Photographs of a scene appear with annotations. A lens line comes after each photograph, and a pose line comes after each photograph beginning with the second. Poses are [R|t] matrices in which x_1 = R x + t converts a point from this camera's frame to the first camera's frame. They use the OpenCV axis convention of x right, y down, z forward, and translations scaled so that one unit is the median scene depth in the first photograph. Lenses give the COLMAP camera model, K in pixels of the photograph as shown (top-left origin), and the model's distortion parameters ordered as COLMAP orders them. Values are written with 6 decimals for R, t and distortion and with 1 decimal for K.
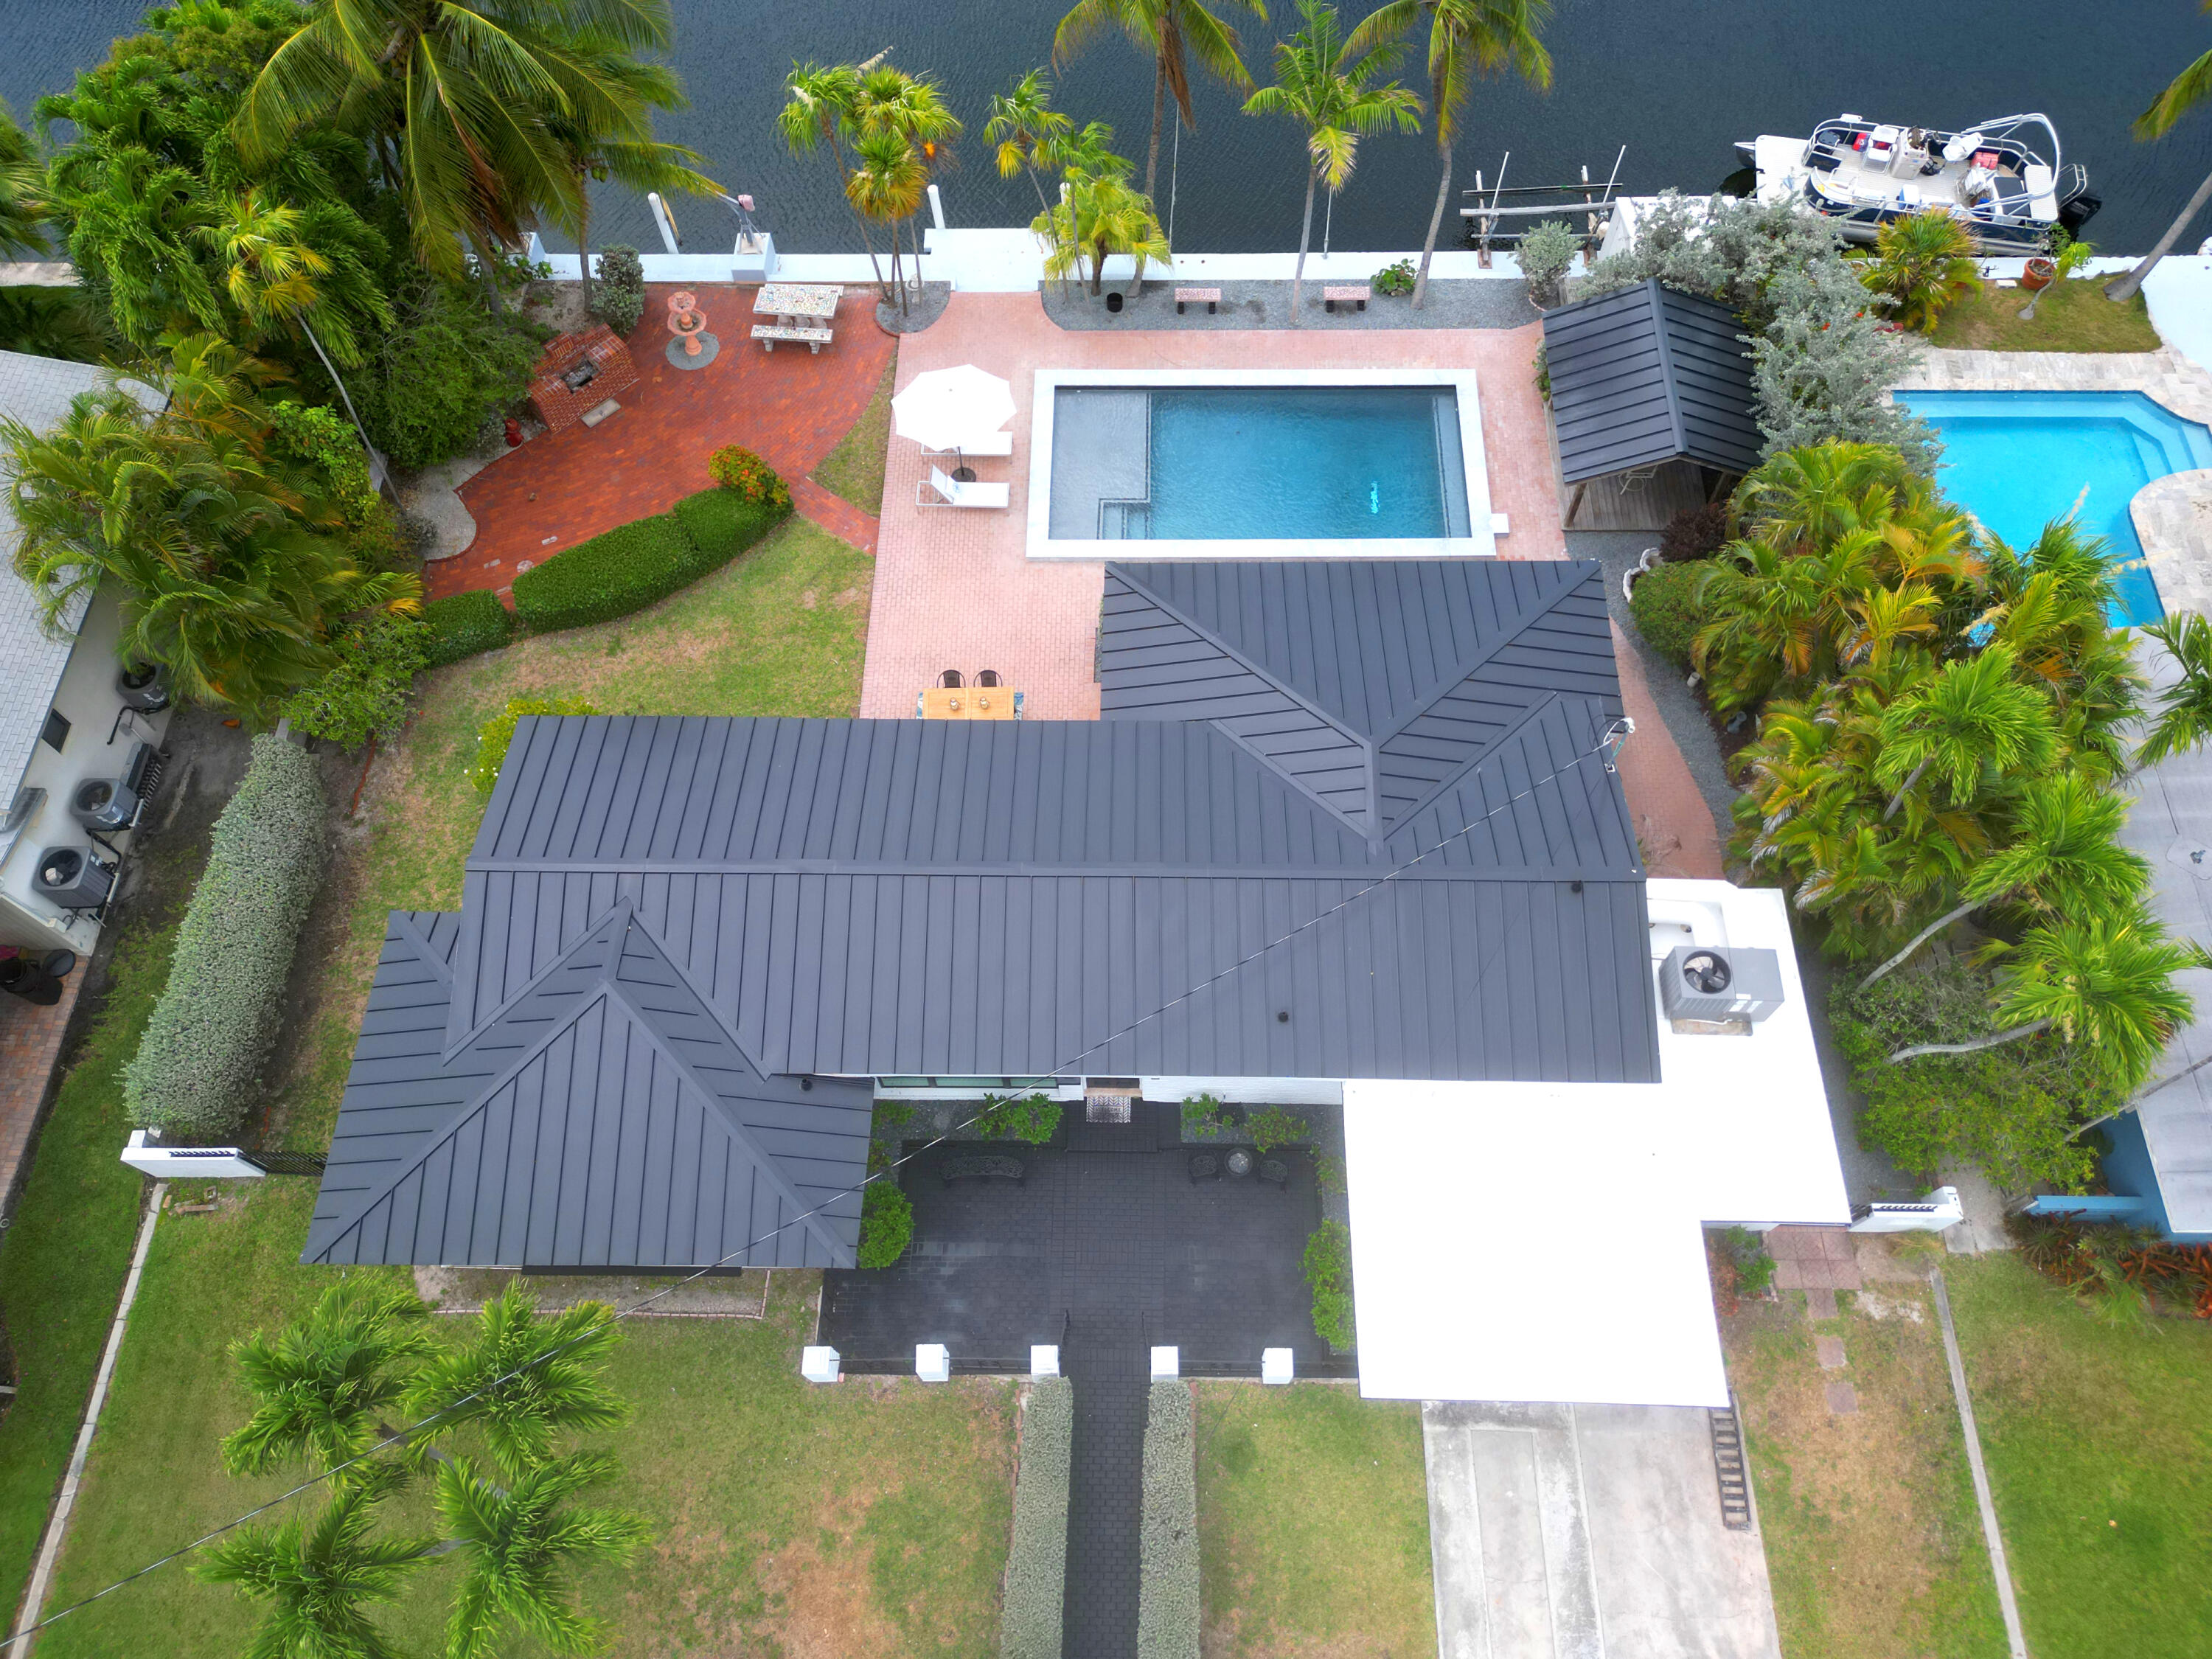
lens RADIAL K [[1573.4, 0, 1111.2], [0, 1573.4, 836.4], [0, 0, 1]] dist [0.016222, -0.014186]
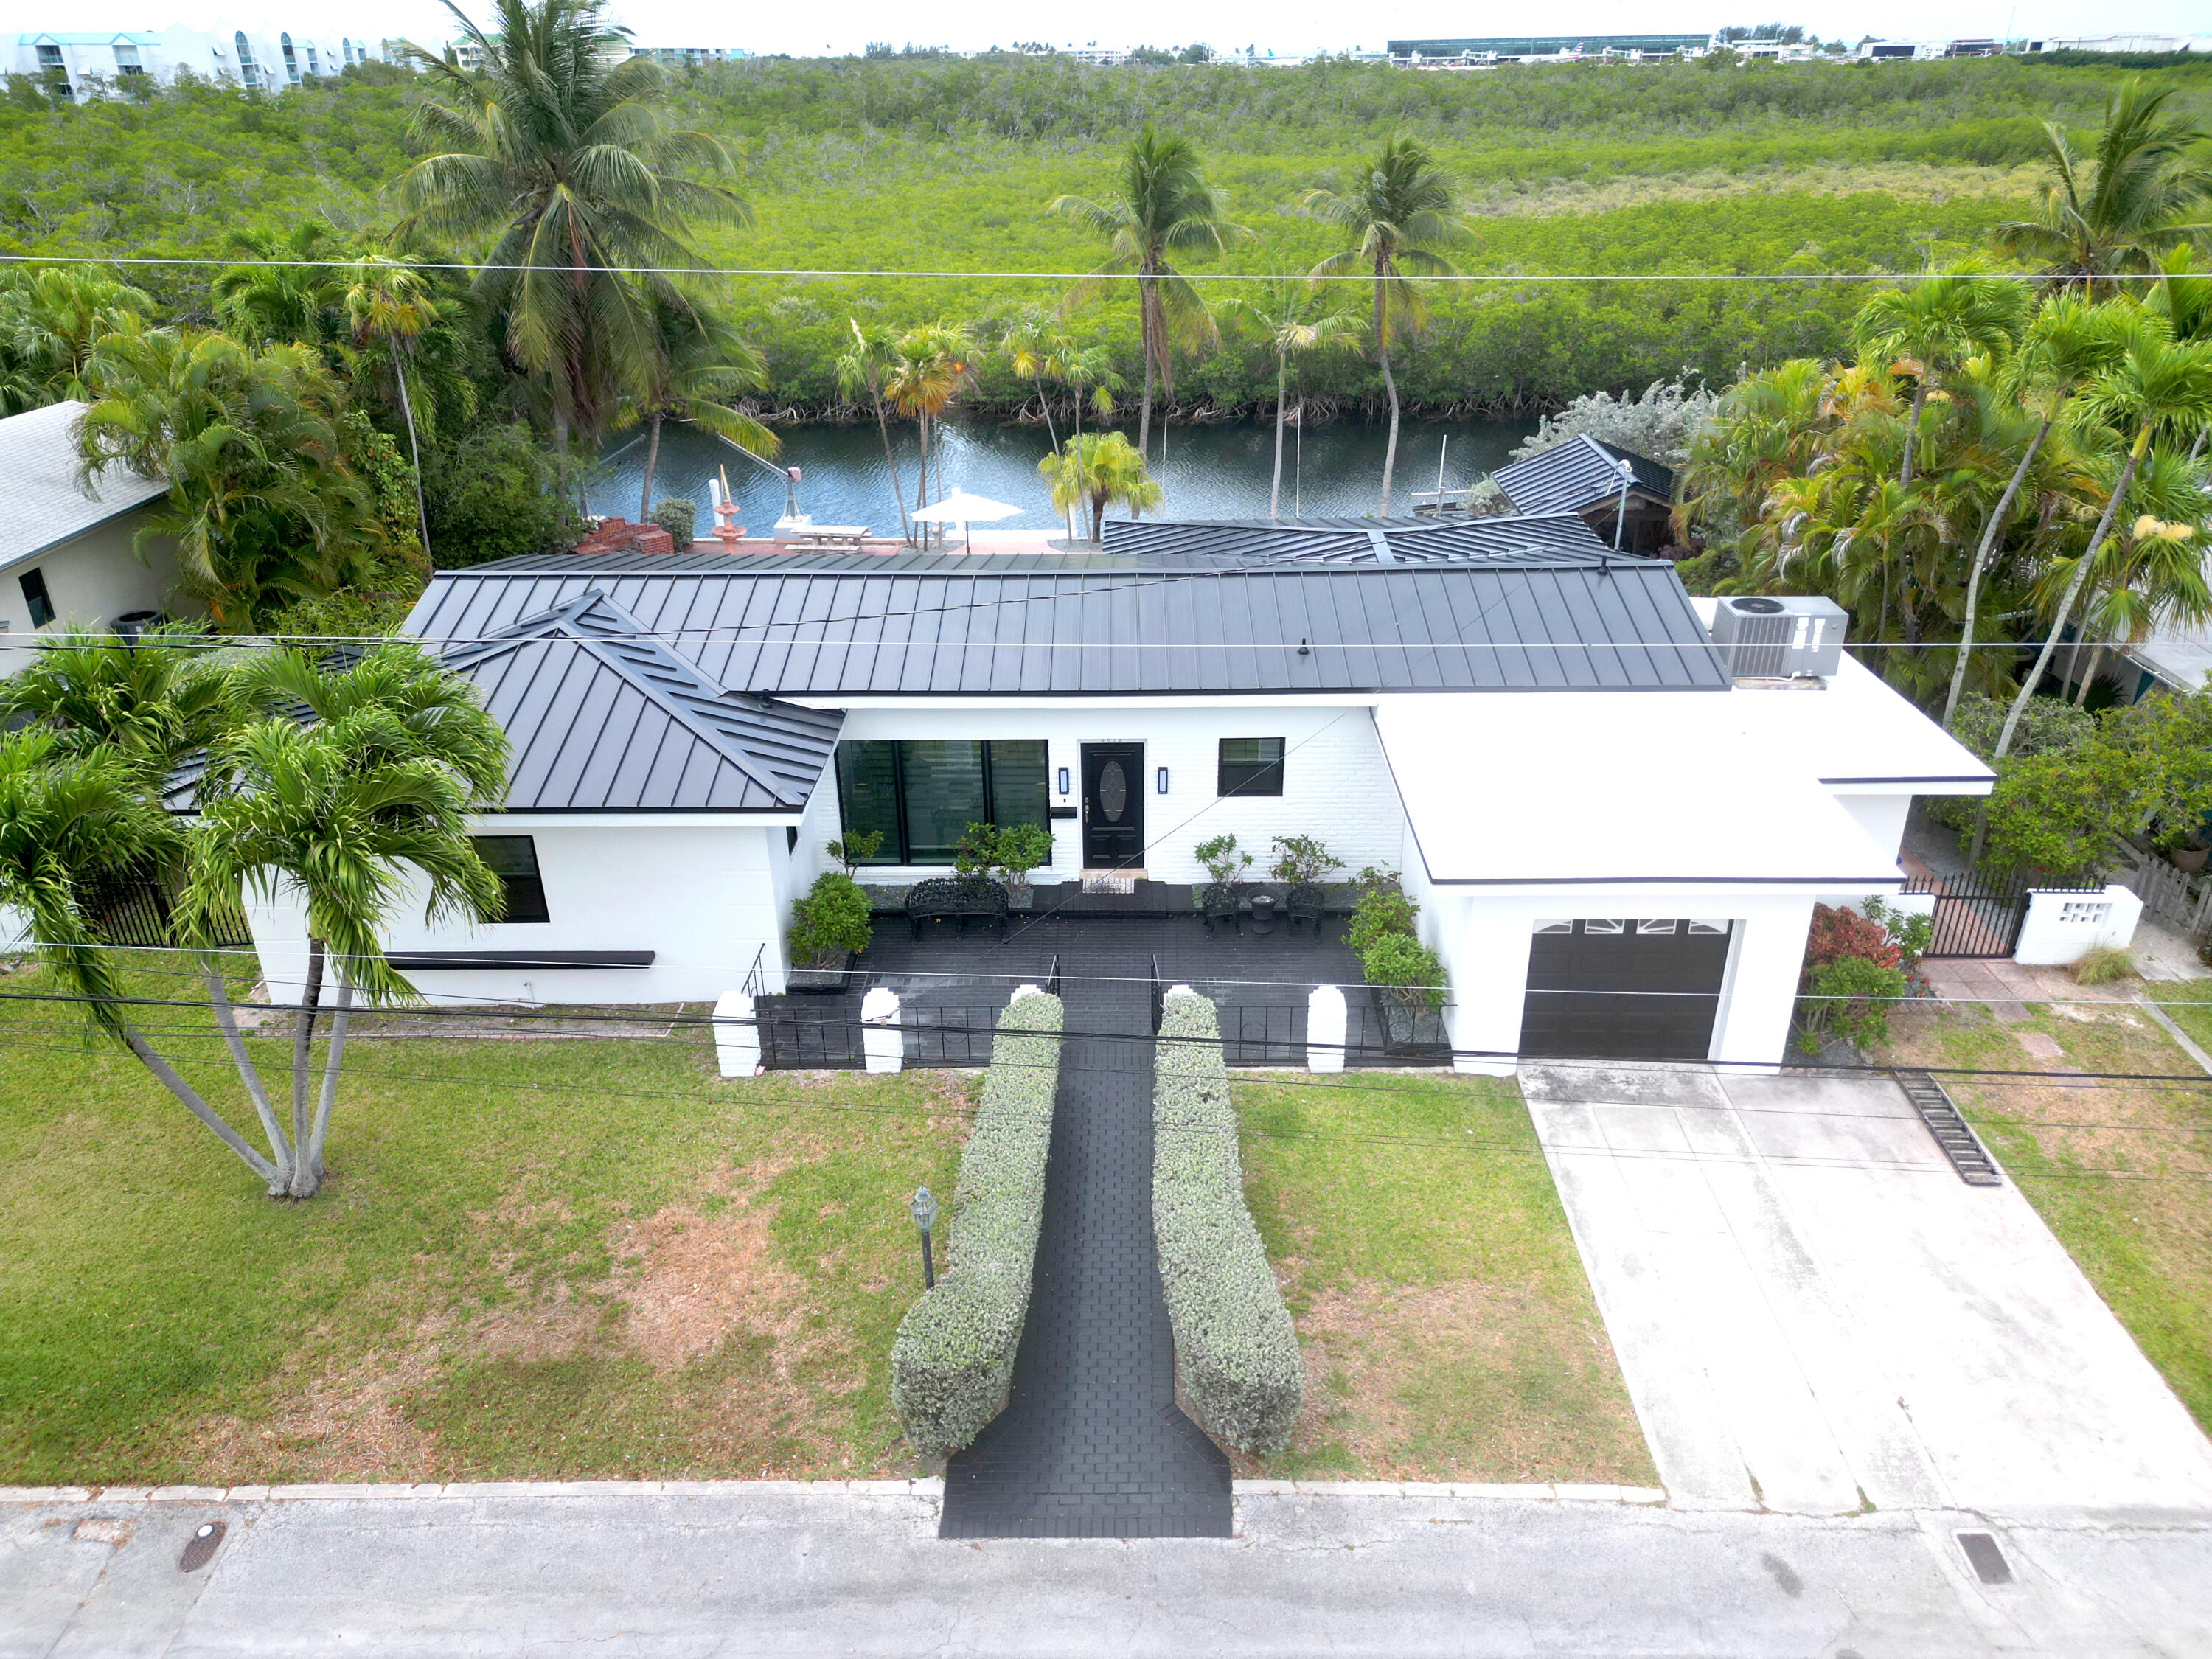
lens RADIAL K [[1573.4, 0, 1115.4], [0, 1573.4, 845.7], [0, 0, 1]] dist [0.016222, -0.014186]
pose [[0.999976, 0.003882, 0.005732, -0.003081], [0.000142, 0.816362, -0.577541, 0.639463], [-0.006922, 0.577528, 0.816342, 0.286383]]
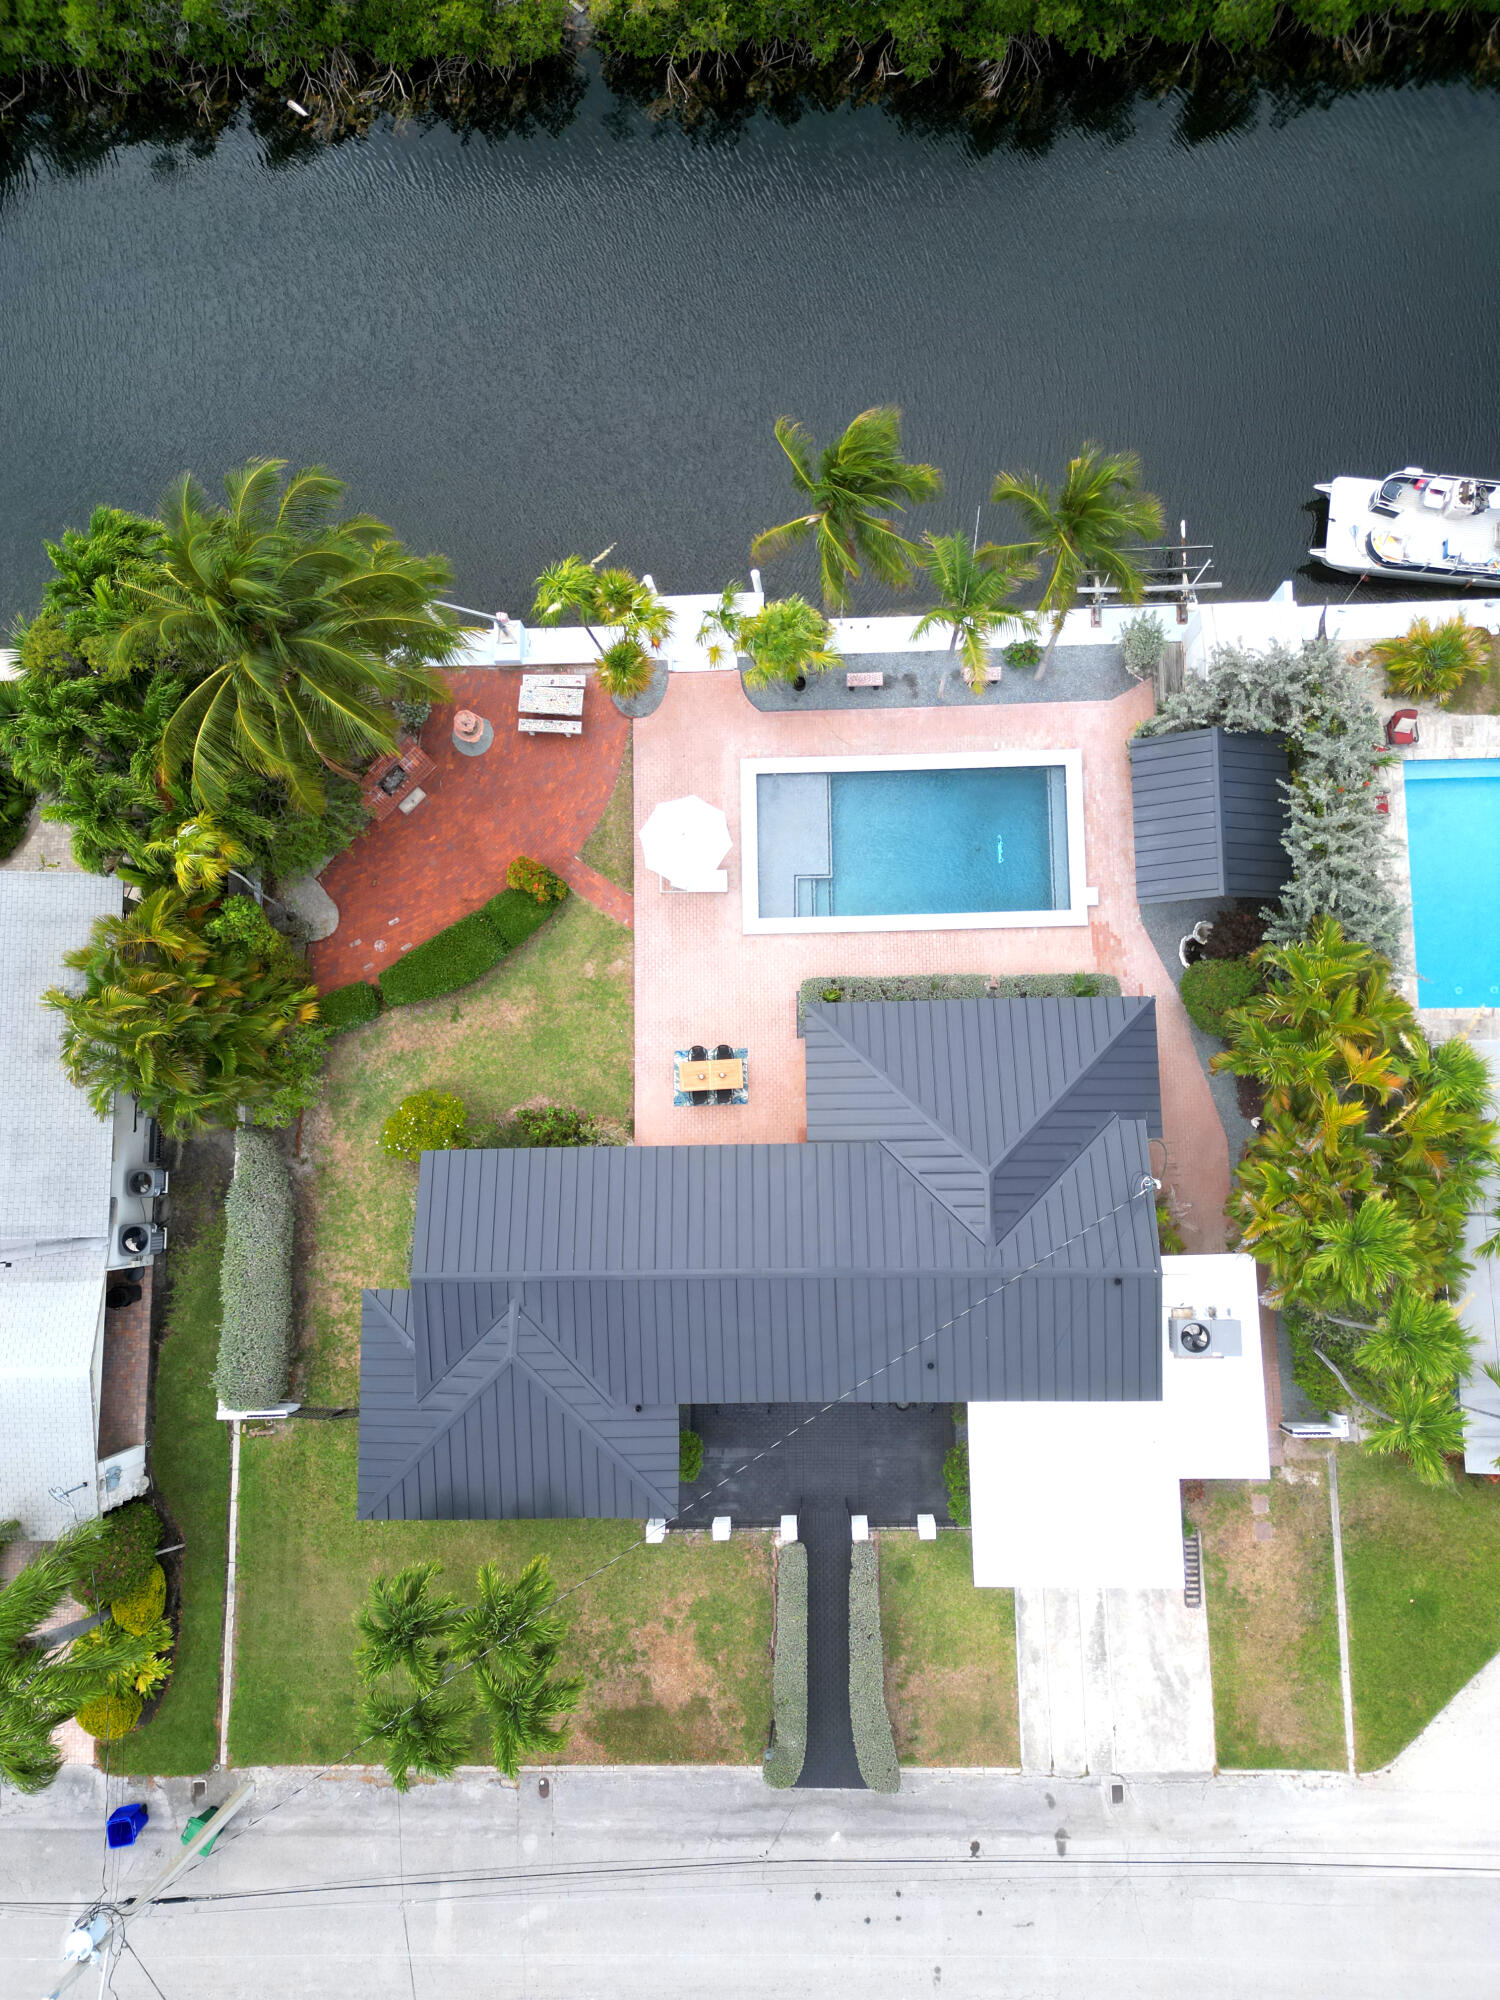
lens RADIAL K [[1422.6, 0, 747.3], [0, 1422.6, 991.0], [0, 0, 1]] dist [0.016222, -0.014186]
pose [[0.999002, -0.034597, -0.028237, -0.021110], [0.042242, 0.937226, 0.346155, -0.665444], [0.014488, -0.347003, 0.937752, -0.211424]]
